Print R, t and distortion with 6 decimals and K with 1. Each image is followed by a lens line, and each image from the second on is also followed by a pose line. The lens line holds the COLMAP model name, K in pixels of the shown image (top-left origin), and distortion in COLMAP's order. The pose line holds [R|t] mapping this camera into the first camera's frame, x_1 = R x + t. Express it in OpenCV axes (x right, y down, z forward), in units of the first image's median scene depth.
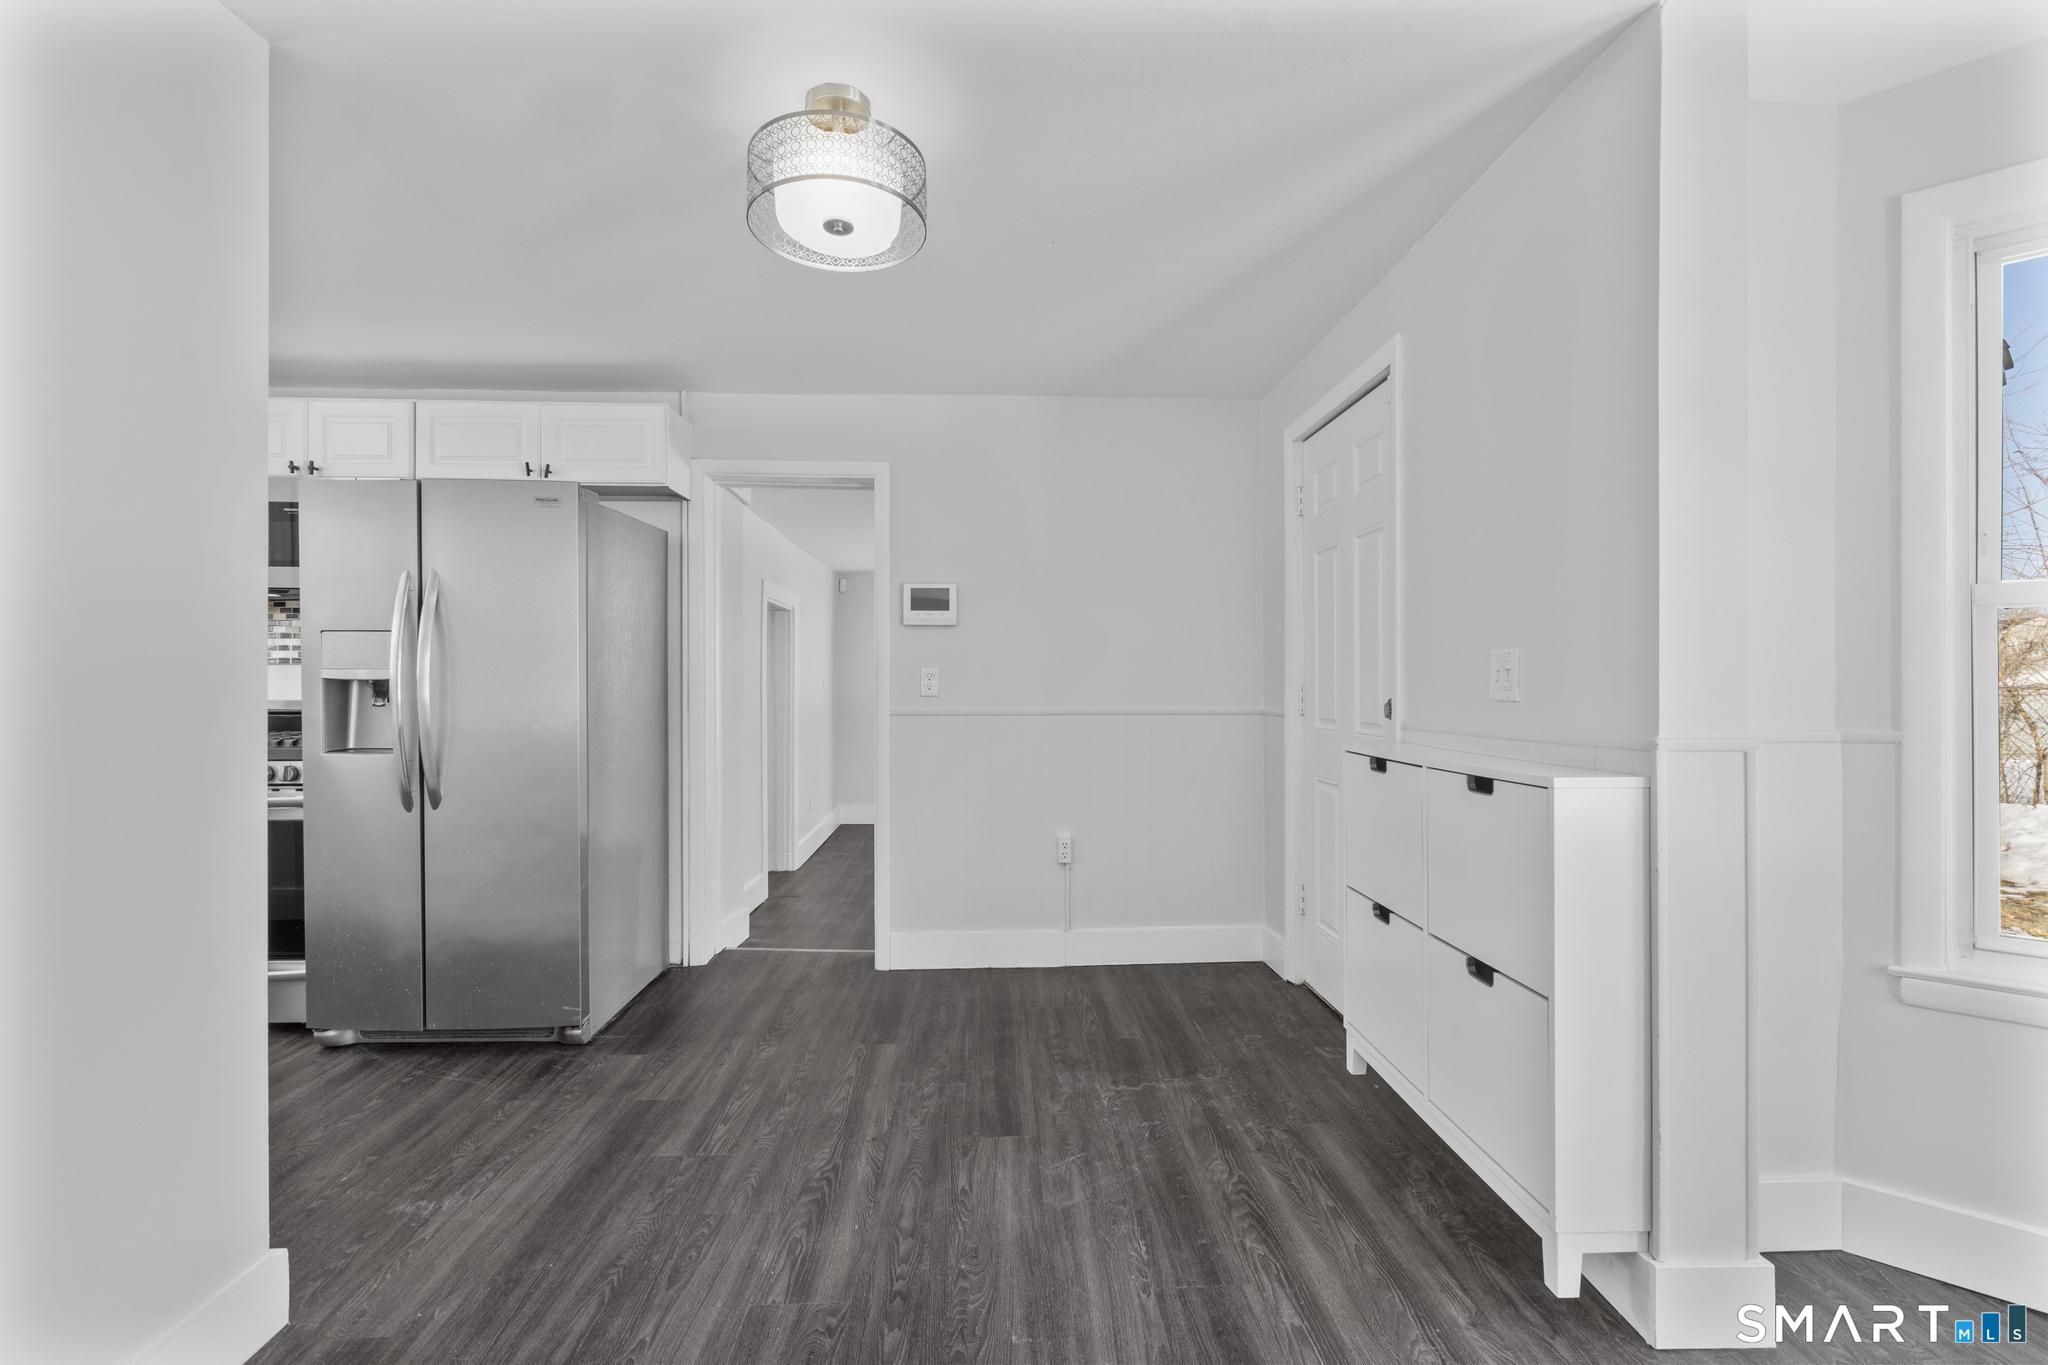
lens RADIAL K [[917.8, 0, 1017.1], [0, 917.8, 685.2], [0, 0, 1]] dist [-0.005506, 0.002413]
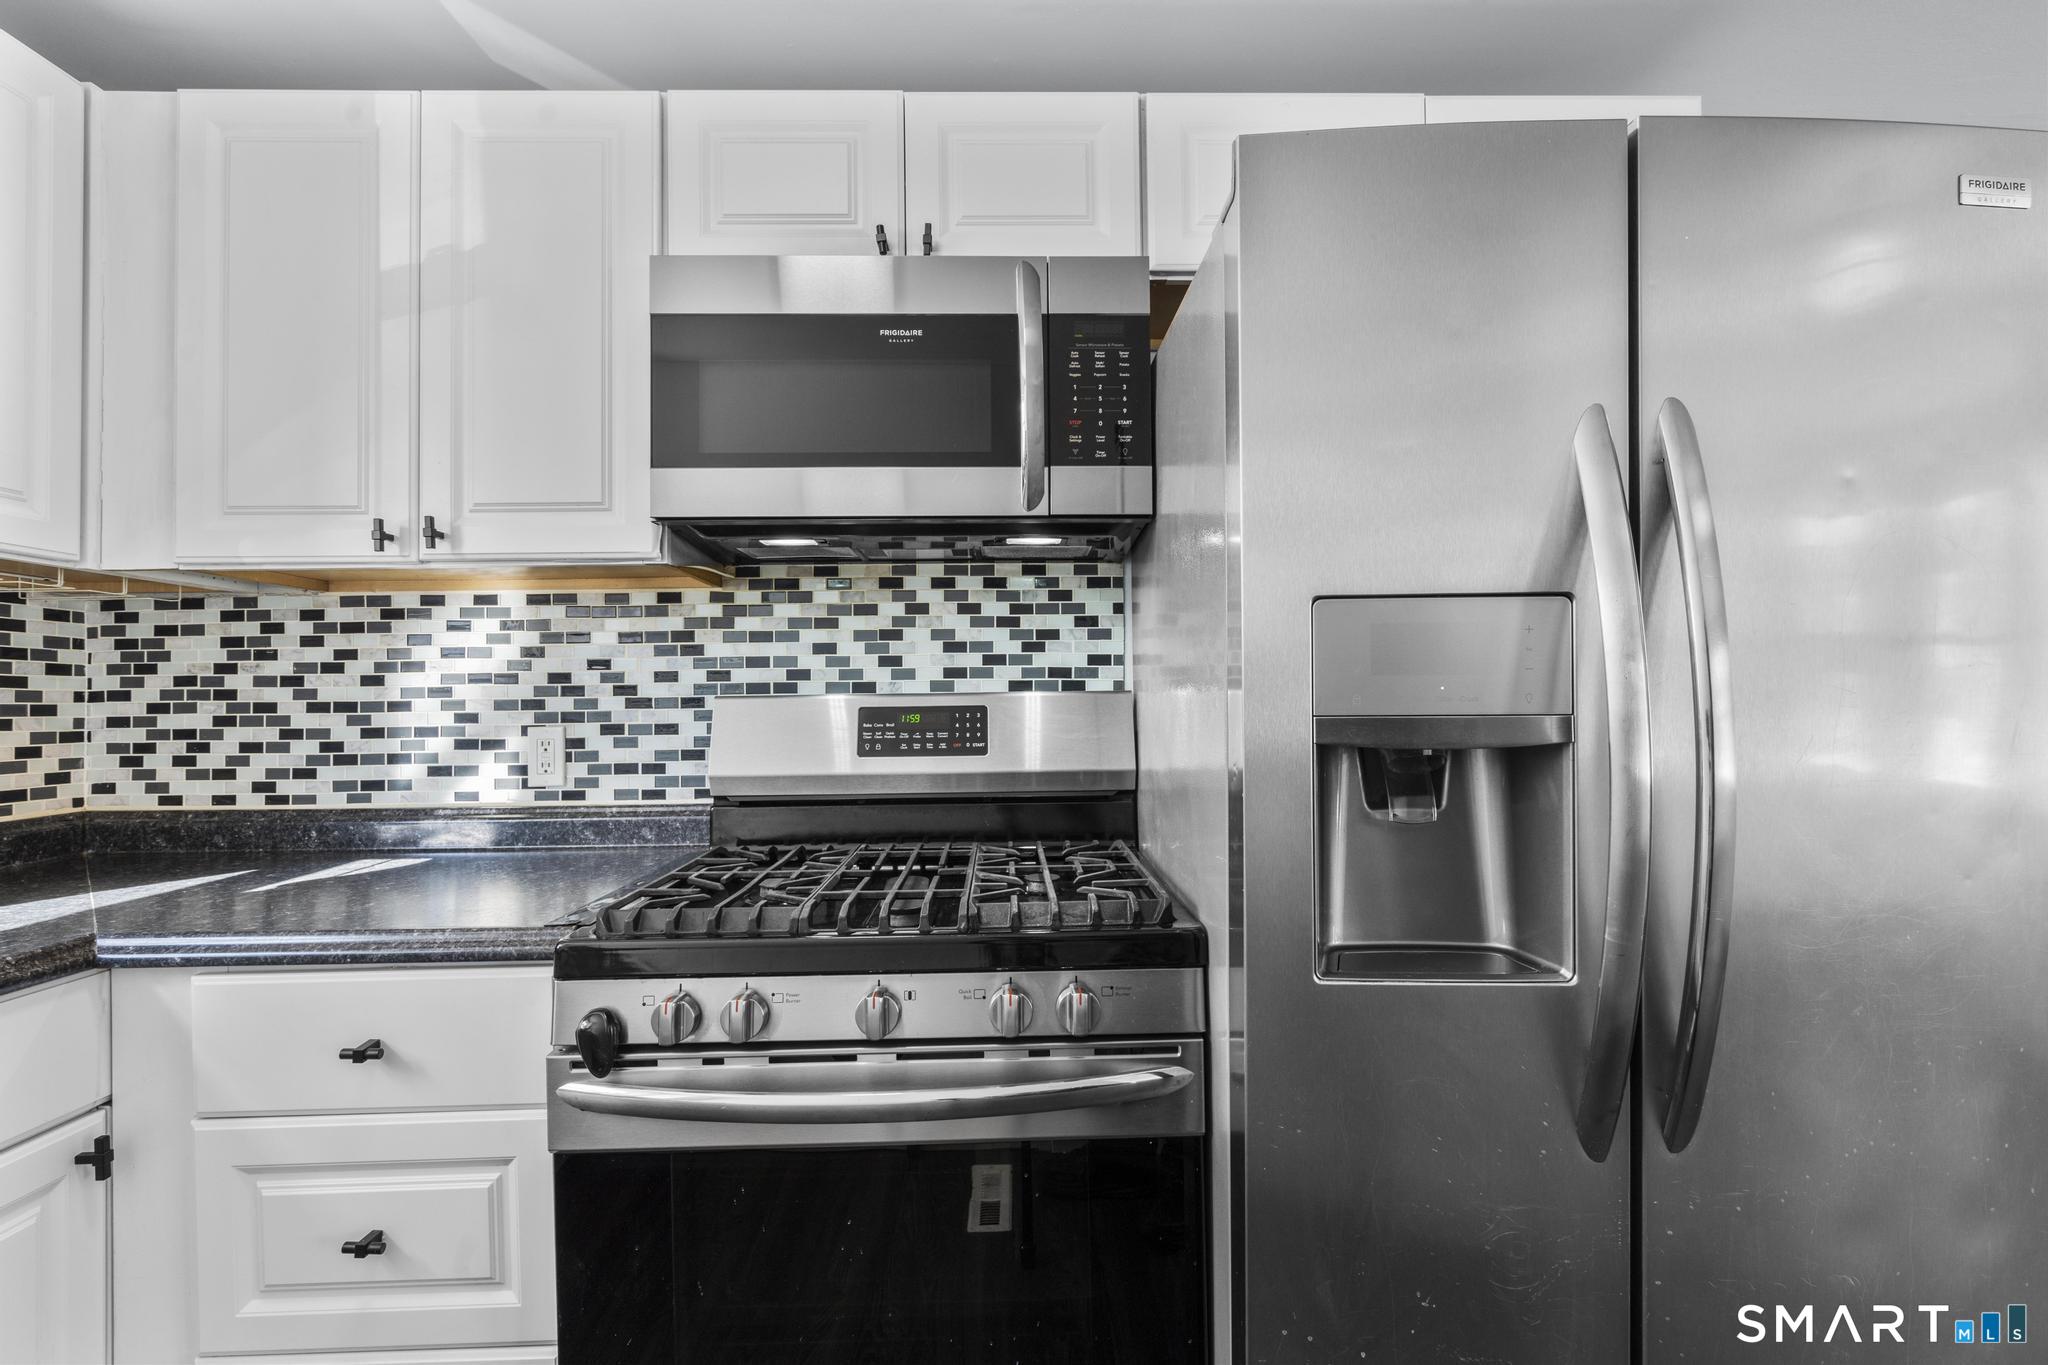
lens RADIAL K [[917.8, 0, 1015.7], [0, 917.8, 684.6], [0, 0, 1]] dist [-0.005506, 0.002413]
pose [[0.999830, -0.016483, -0.008248, -1.133761], [0.016379, 0.999788, -0.012497, -0.035512], [0.008453, 0.012359, 0.999888, 0.892315]]
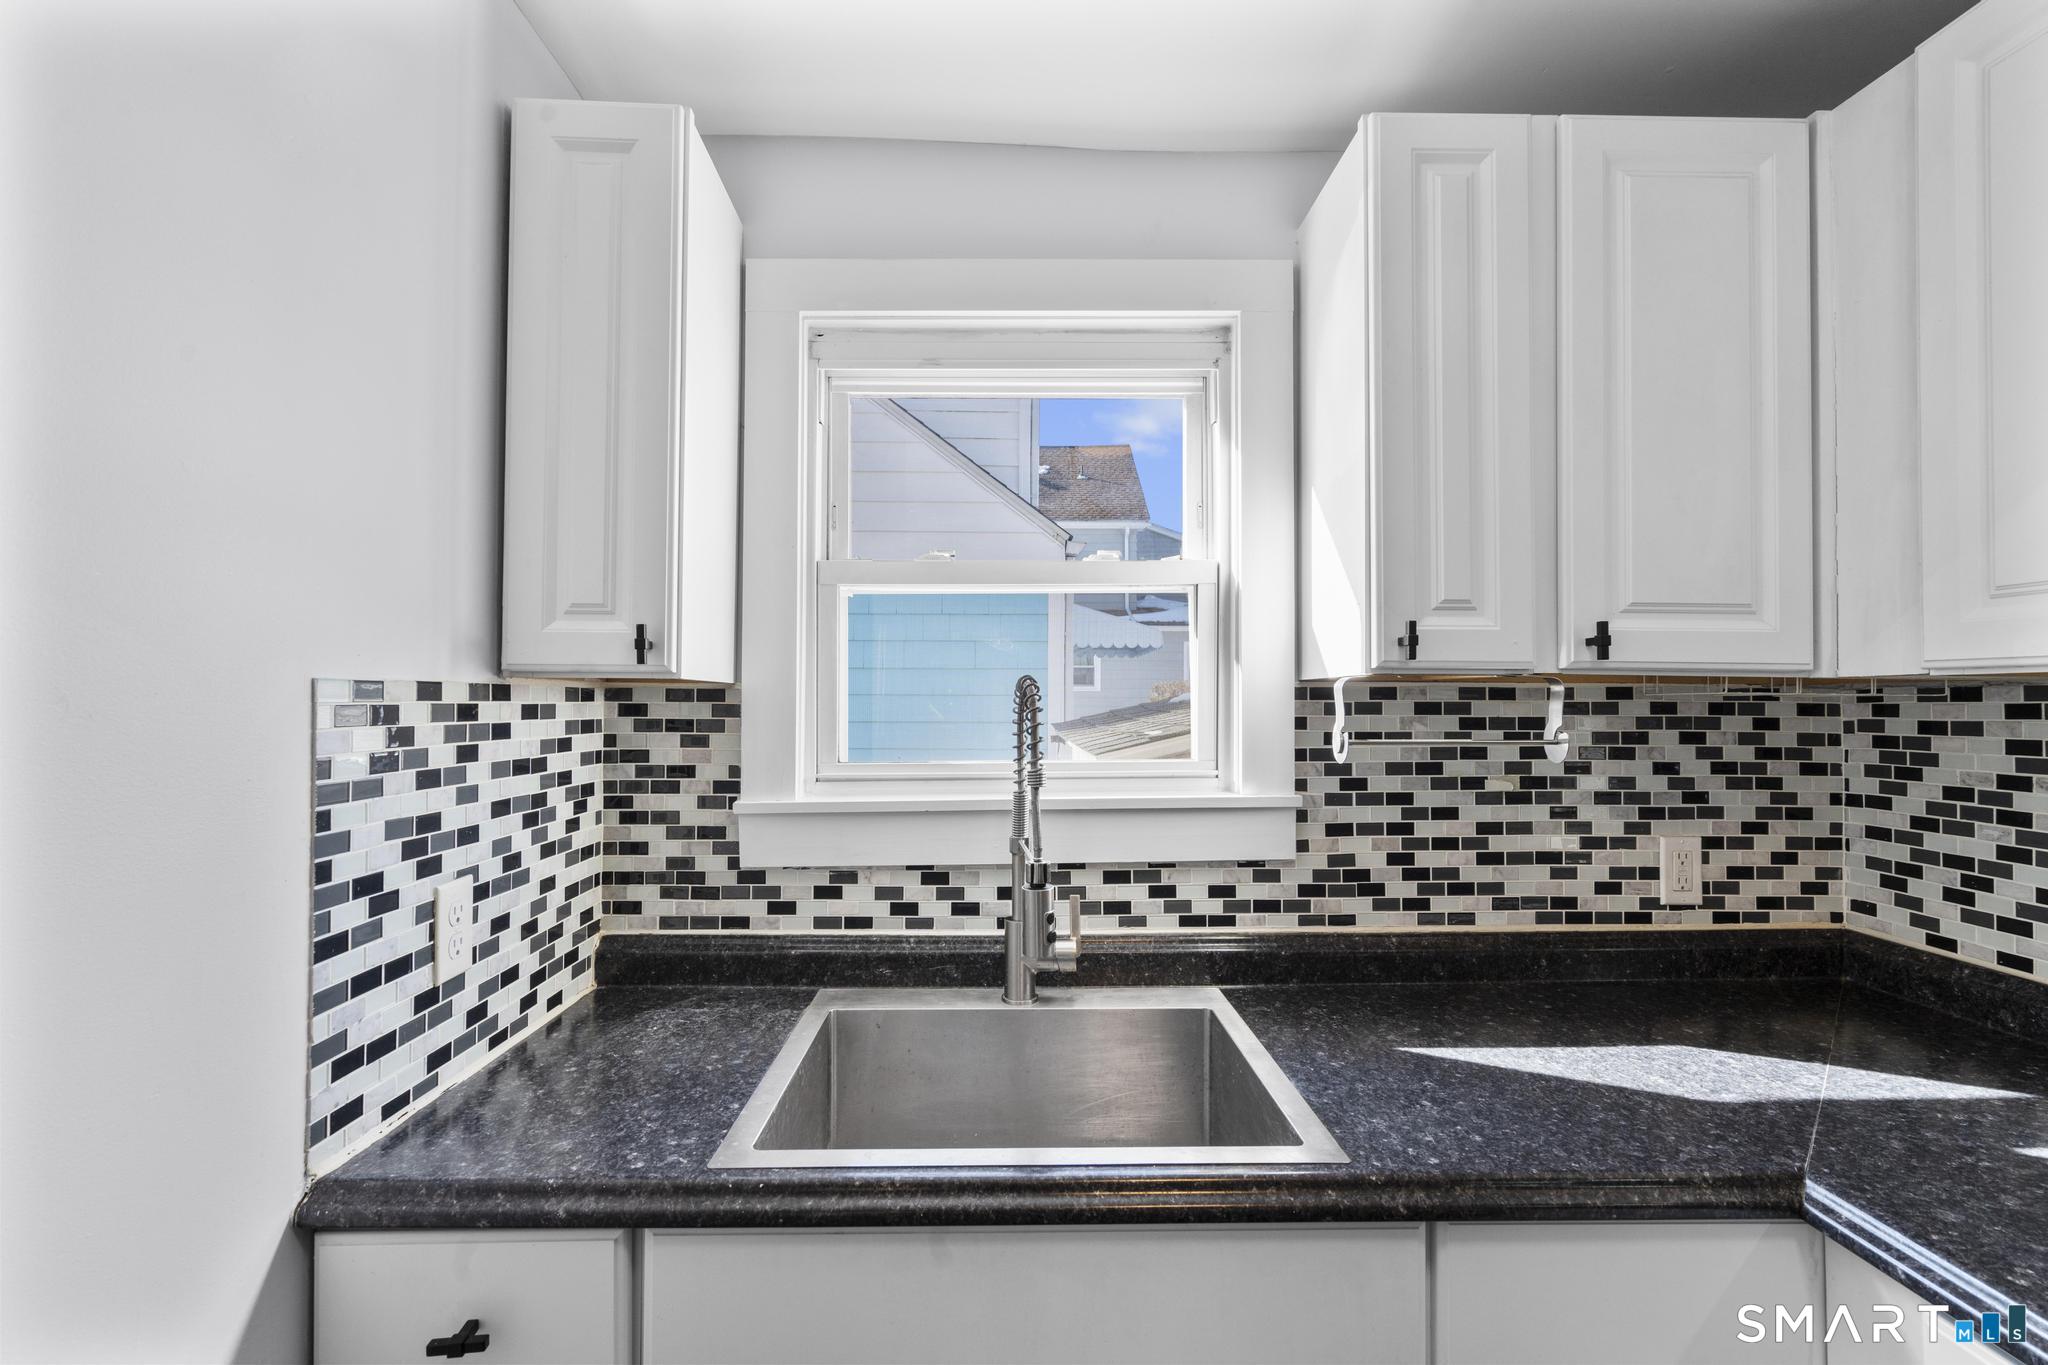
lens RADIAL K [[917.8, 0, 1019.6], [0, 917.8, 685.2], [0, 0, 1]] dist [-0.005506, 0.002413]
pose [[-0.008555, -0.022235, -0.999716, -1.237978], [-0.000426, 0.999753, -0.022232, -0.121954], [0.999963, 0.000236, -0.008562, 1.055329]]
